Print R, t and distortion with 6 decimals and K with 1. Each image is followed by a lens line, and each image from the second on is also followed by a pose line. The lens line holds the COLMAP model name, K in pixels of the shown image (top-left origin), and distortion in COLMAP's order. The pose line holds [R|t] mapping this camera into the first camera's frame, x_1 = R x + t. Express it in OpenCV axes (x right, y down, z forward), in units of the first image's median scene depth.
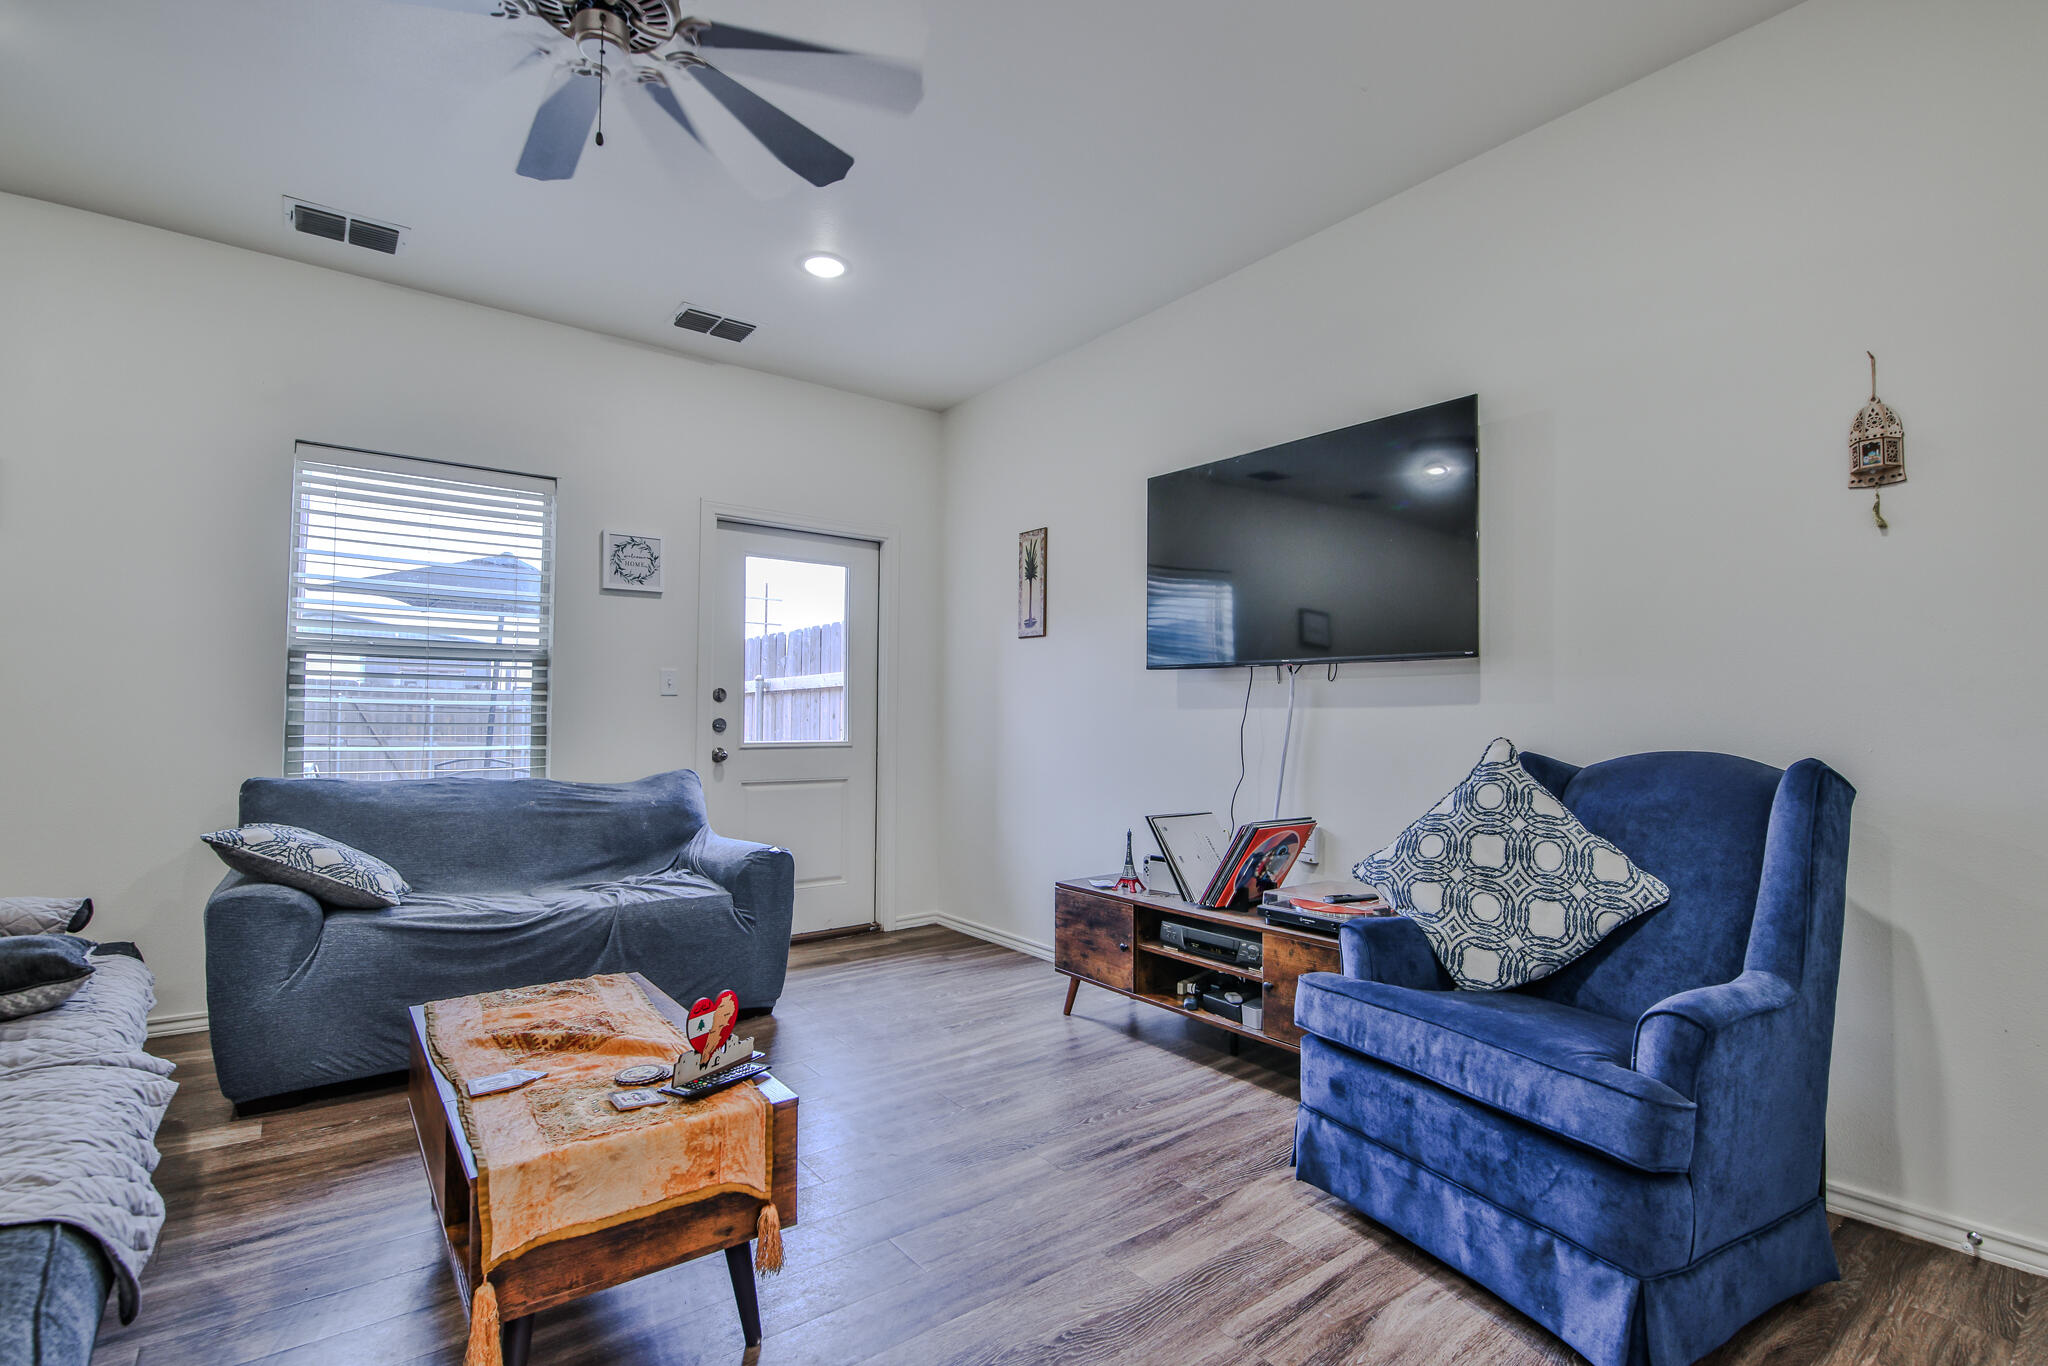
lens RADIAL K [[955.5, 0, 1016.3], [0, 955.5, 690.5], [0, 0, 1]] dist [0.001682, -0.010523]
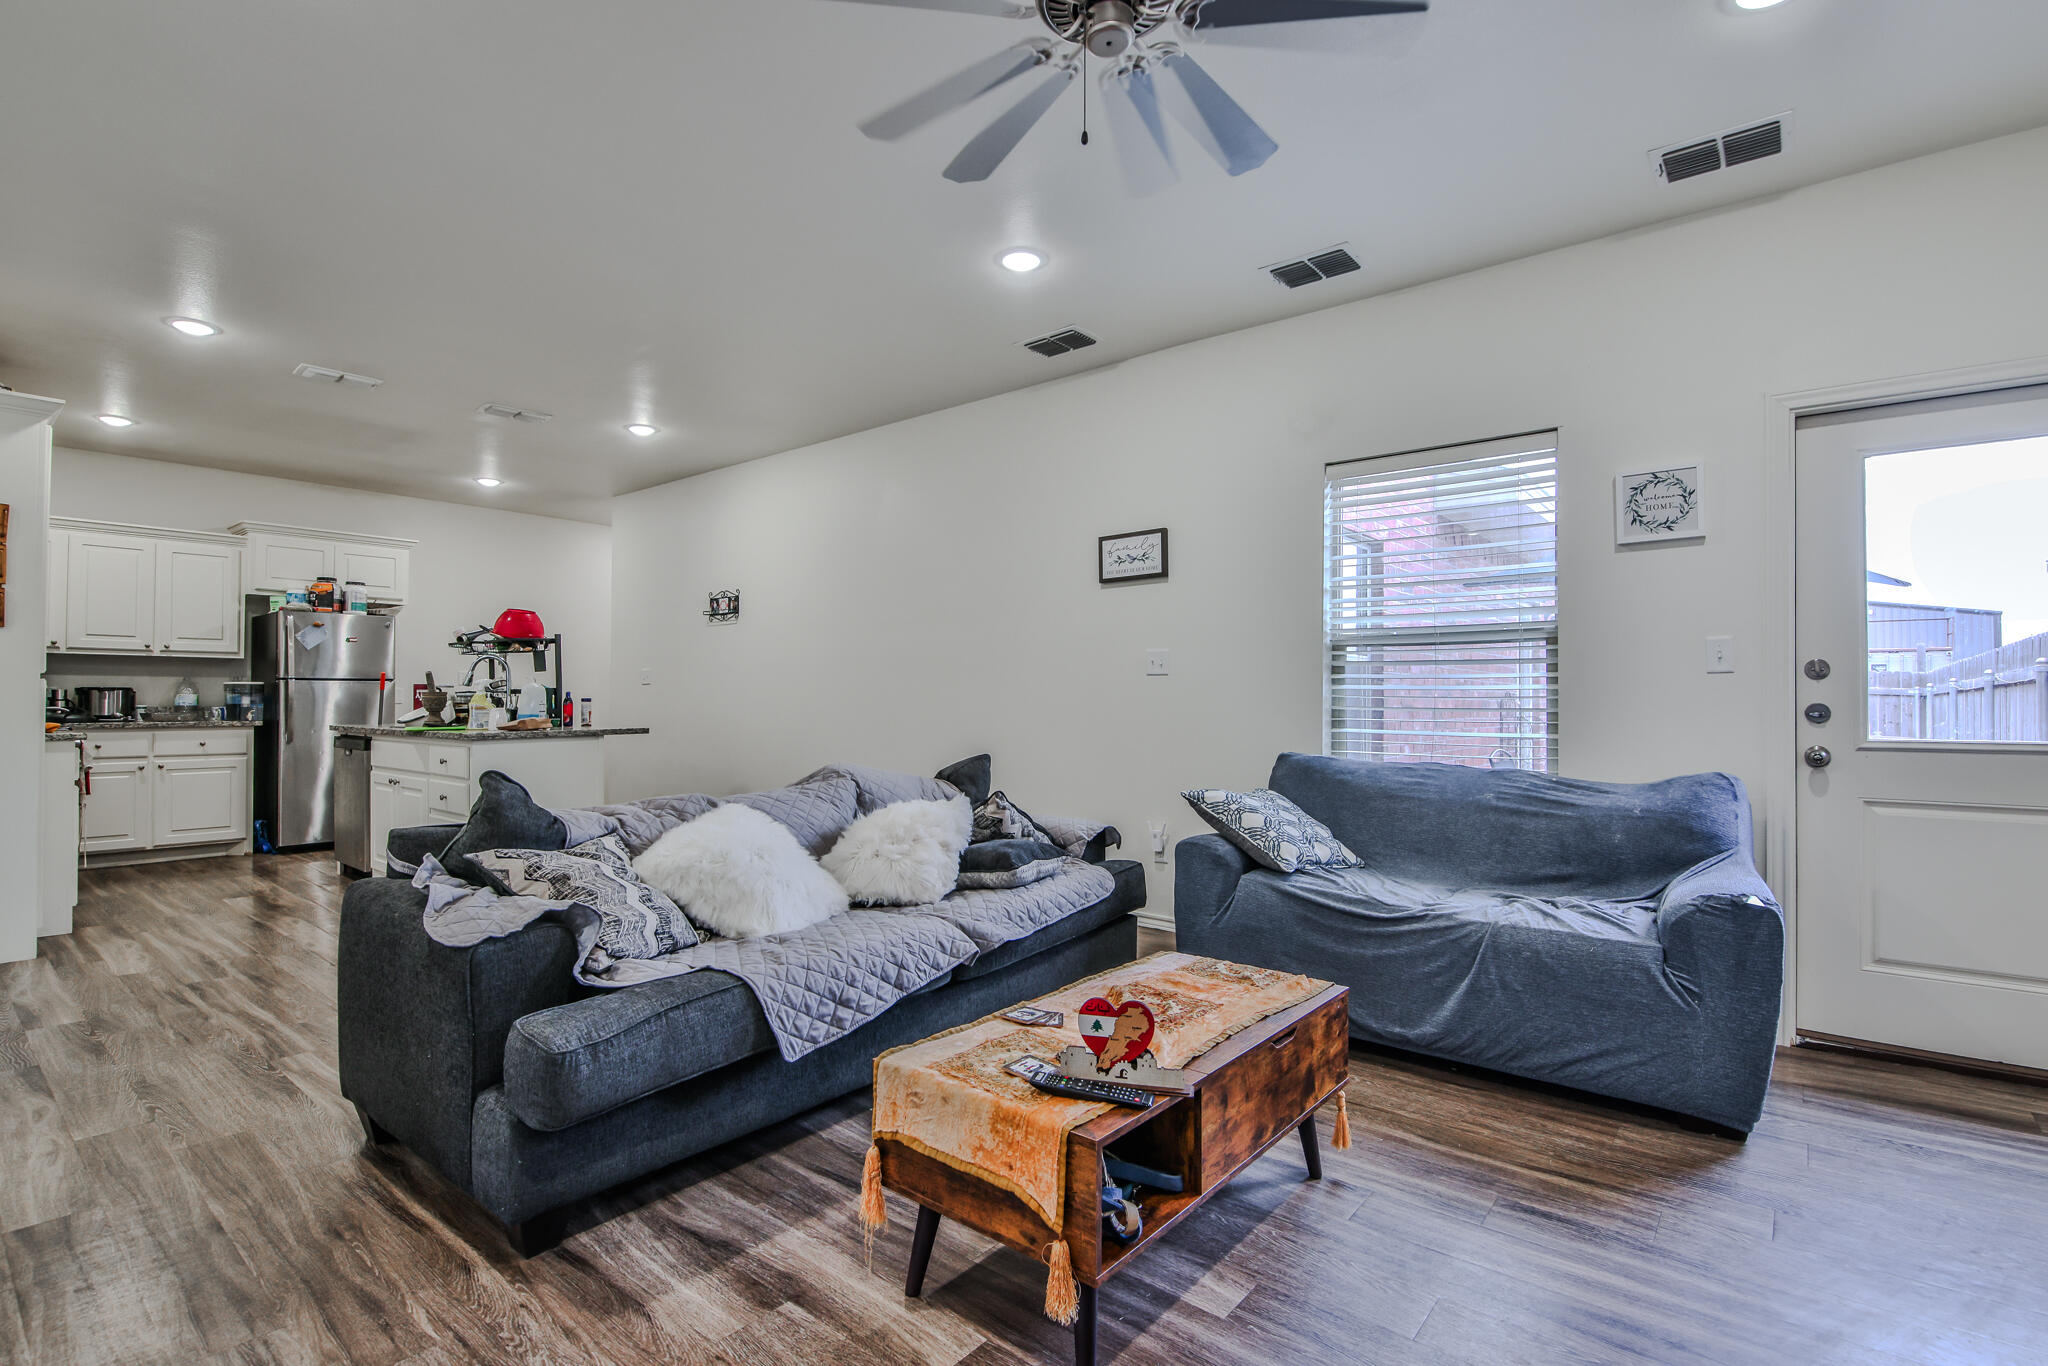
lens RADIAL K [[955.5, 0, 1016.3], [0, 955.5, 690.5], [0, 0, 1]] dist [0.001682, -0.010523]
pose [[0.222566, -0.014917, -0.974803, 0.288785], [0.026618, 0.999603, -0.009219, 0.013807], [0.974554, -0.023896, 0.222875, 0.363289]]
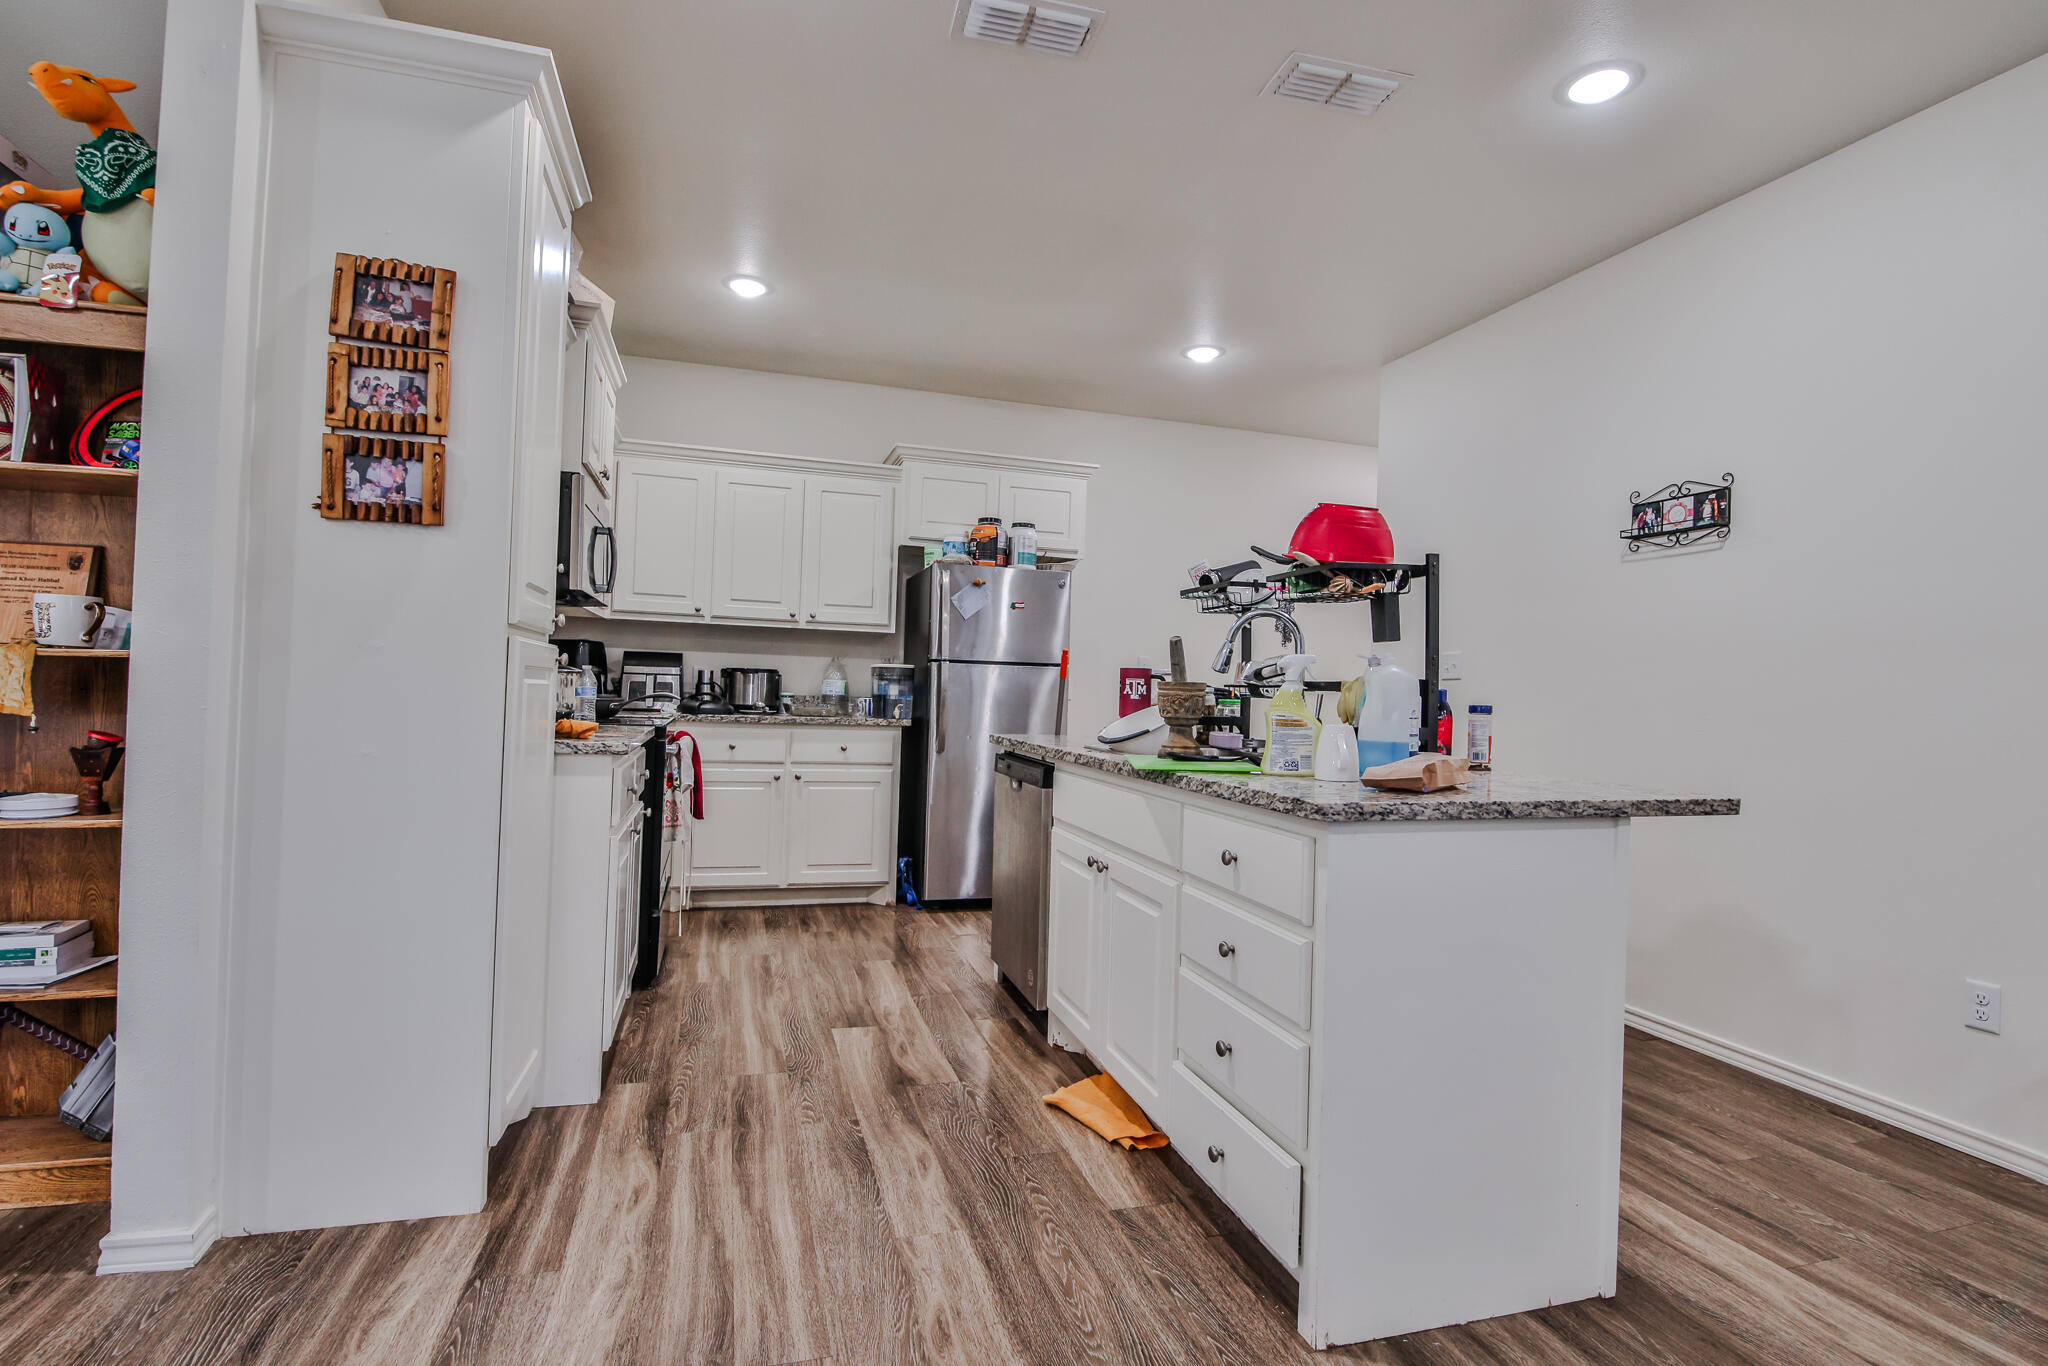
lens RADIAL K [[955.5, 0, 1016.3], [0, 955.5, 690.5], [0, 0, 1]] dist [0.001682, -0.010523]
pose [[-0.357331, -0.017676, -0.933810, -0.637963], [-0.008761, 0.999840, -0.015573, -0.003462], [0.933937, 0.002616, -0.357429, -0.035547]]
